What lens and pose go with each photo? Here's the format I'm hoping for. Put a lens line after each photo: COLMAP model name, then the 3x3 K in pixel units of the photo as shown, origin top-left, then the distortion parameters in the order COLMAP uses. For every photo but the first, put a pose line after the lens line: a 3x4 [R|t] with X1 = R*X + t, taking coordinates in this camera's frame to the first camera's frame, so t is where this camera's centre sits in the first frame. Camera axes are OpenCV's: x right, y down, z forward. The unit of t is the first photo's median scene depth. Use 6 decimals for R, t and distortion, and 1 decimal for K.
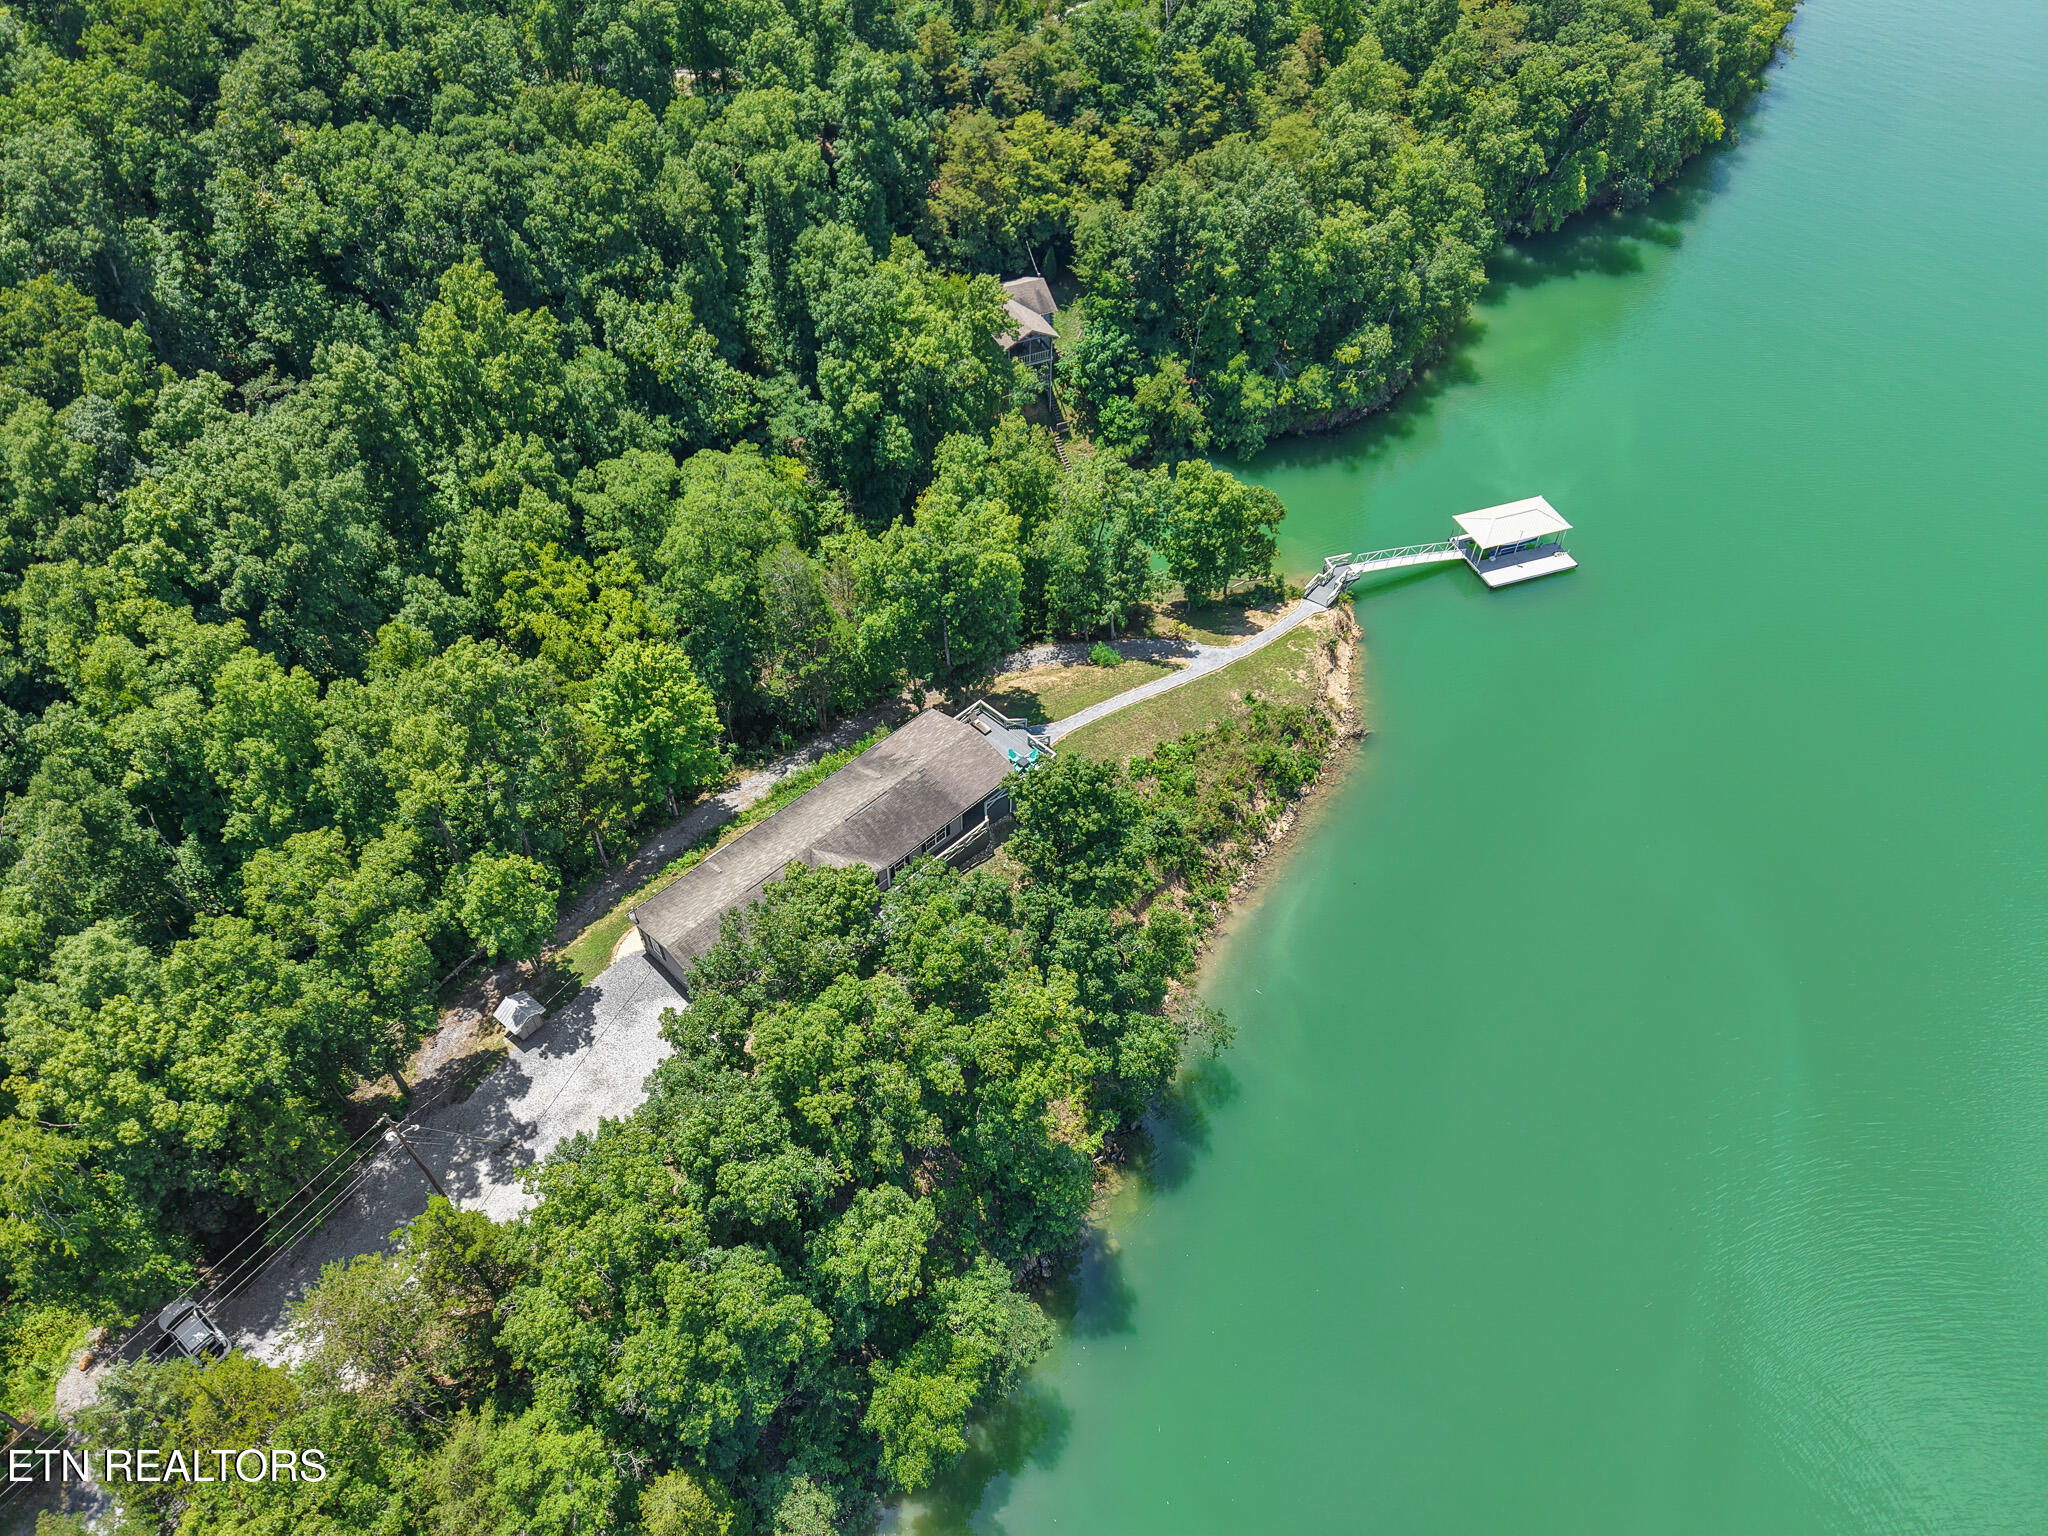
lens RADIAL K [[1405.5, 0, 1024.0], [0, 1405.5, 768.0], [0, 0, 1]] dist [-0.006709, -0.001096]
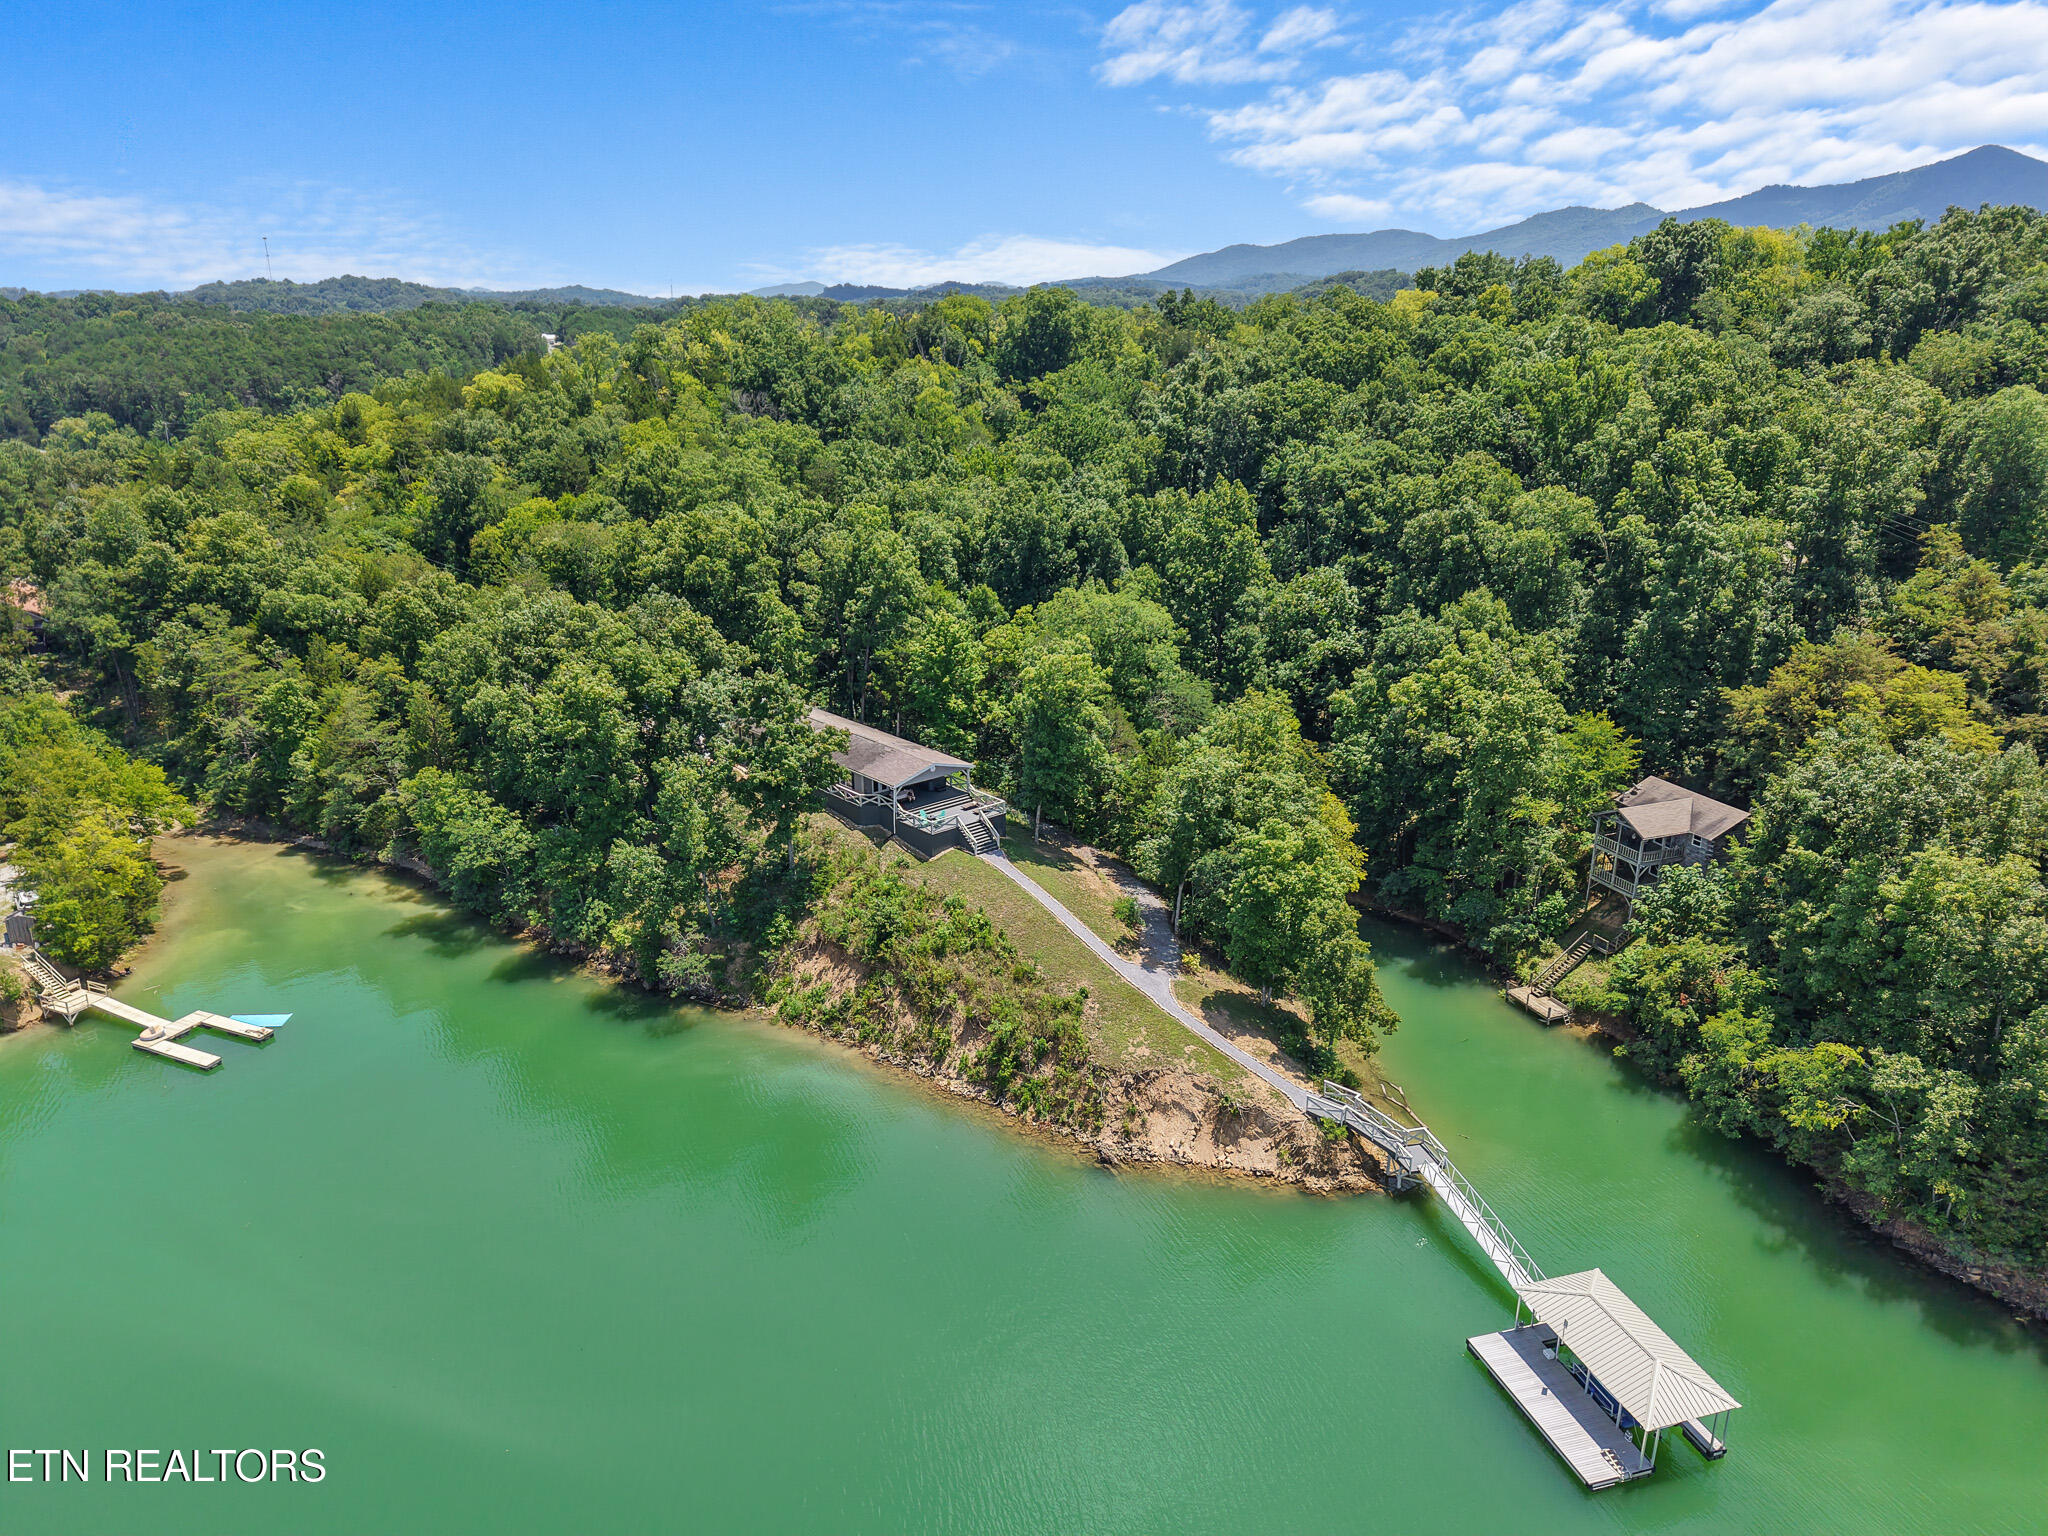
lens RADIAL K [[1381.0, 0, 1024.0], [0, 1381.0, 768.0], [0, 0, 1]] dist [0.014451, -0.006694]
pose [[-0.060852, 0.309470, -0.948960, 0.788158], [-0.736420, 0.627850, 0.251973, -0.278186], [0.673782, 0.714166, 0.189694, 0.606626]]
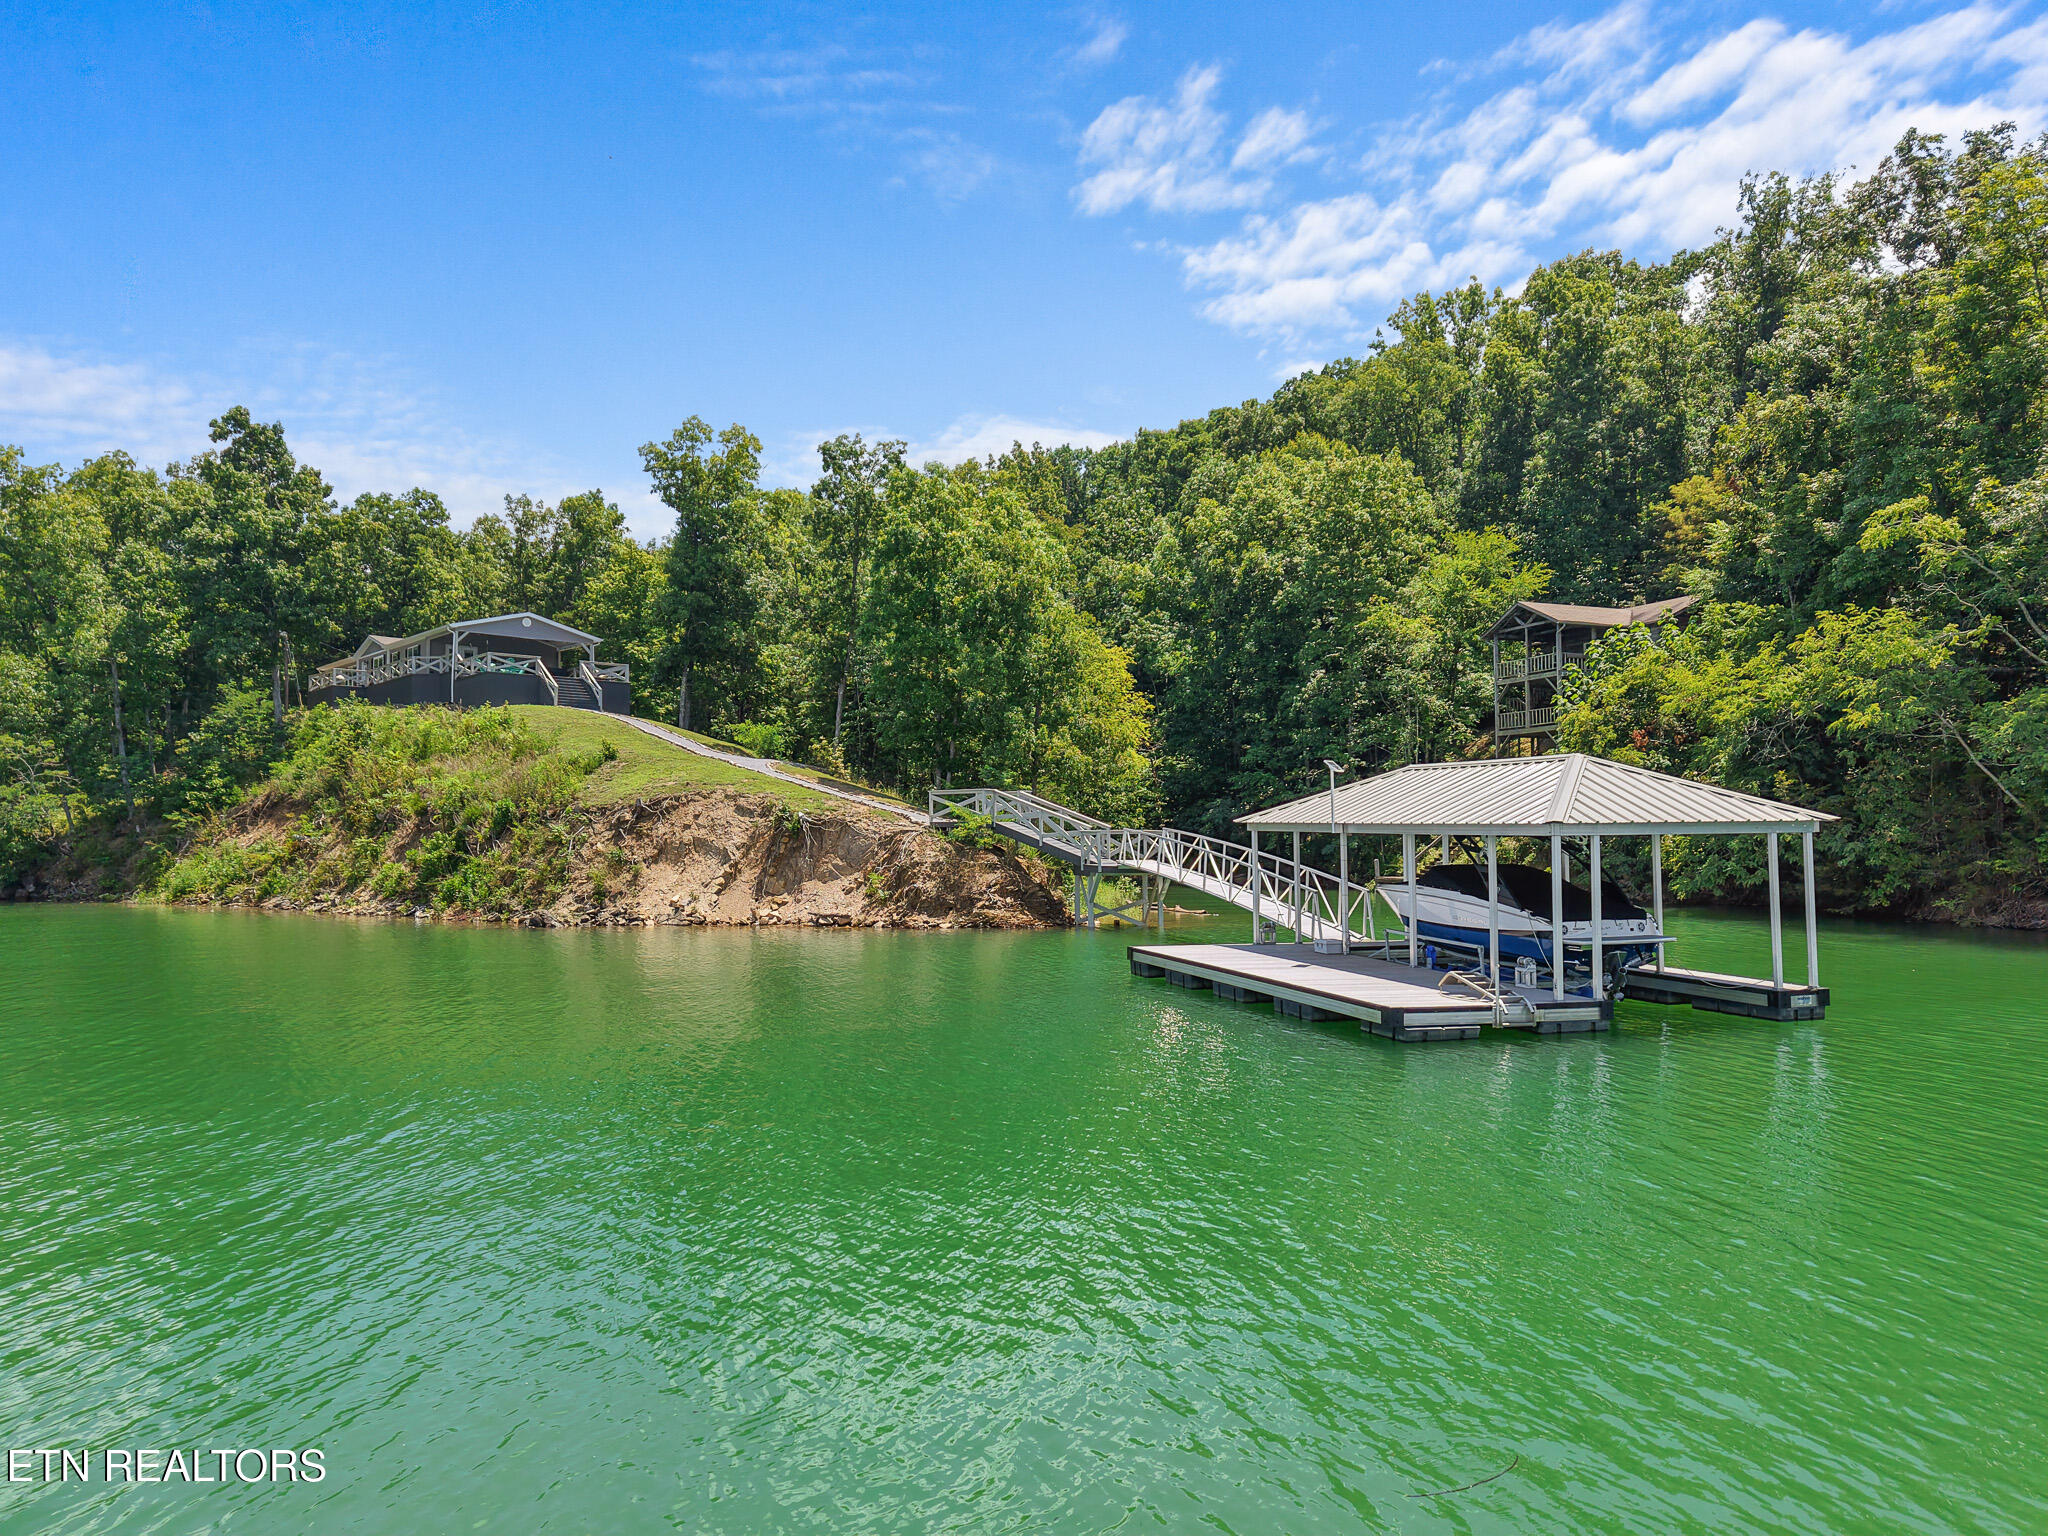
lens RADIAL K [[1364.7, 0, 1024.0], [0, 1364.7, 768.0], [0, 0, 1]] dist [0.165079, -0.304160]
pose [[-0.072386, -0.047653, -0.996238, 0.546133], [-0.727495, 0.685820, 0.020055, -0.141841], [0.682284, 0.726209, -0.084312, 0.975505]]
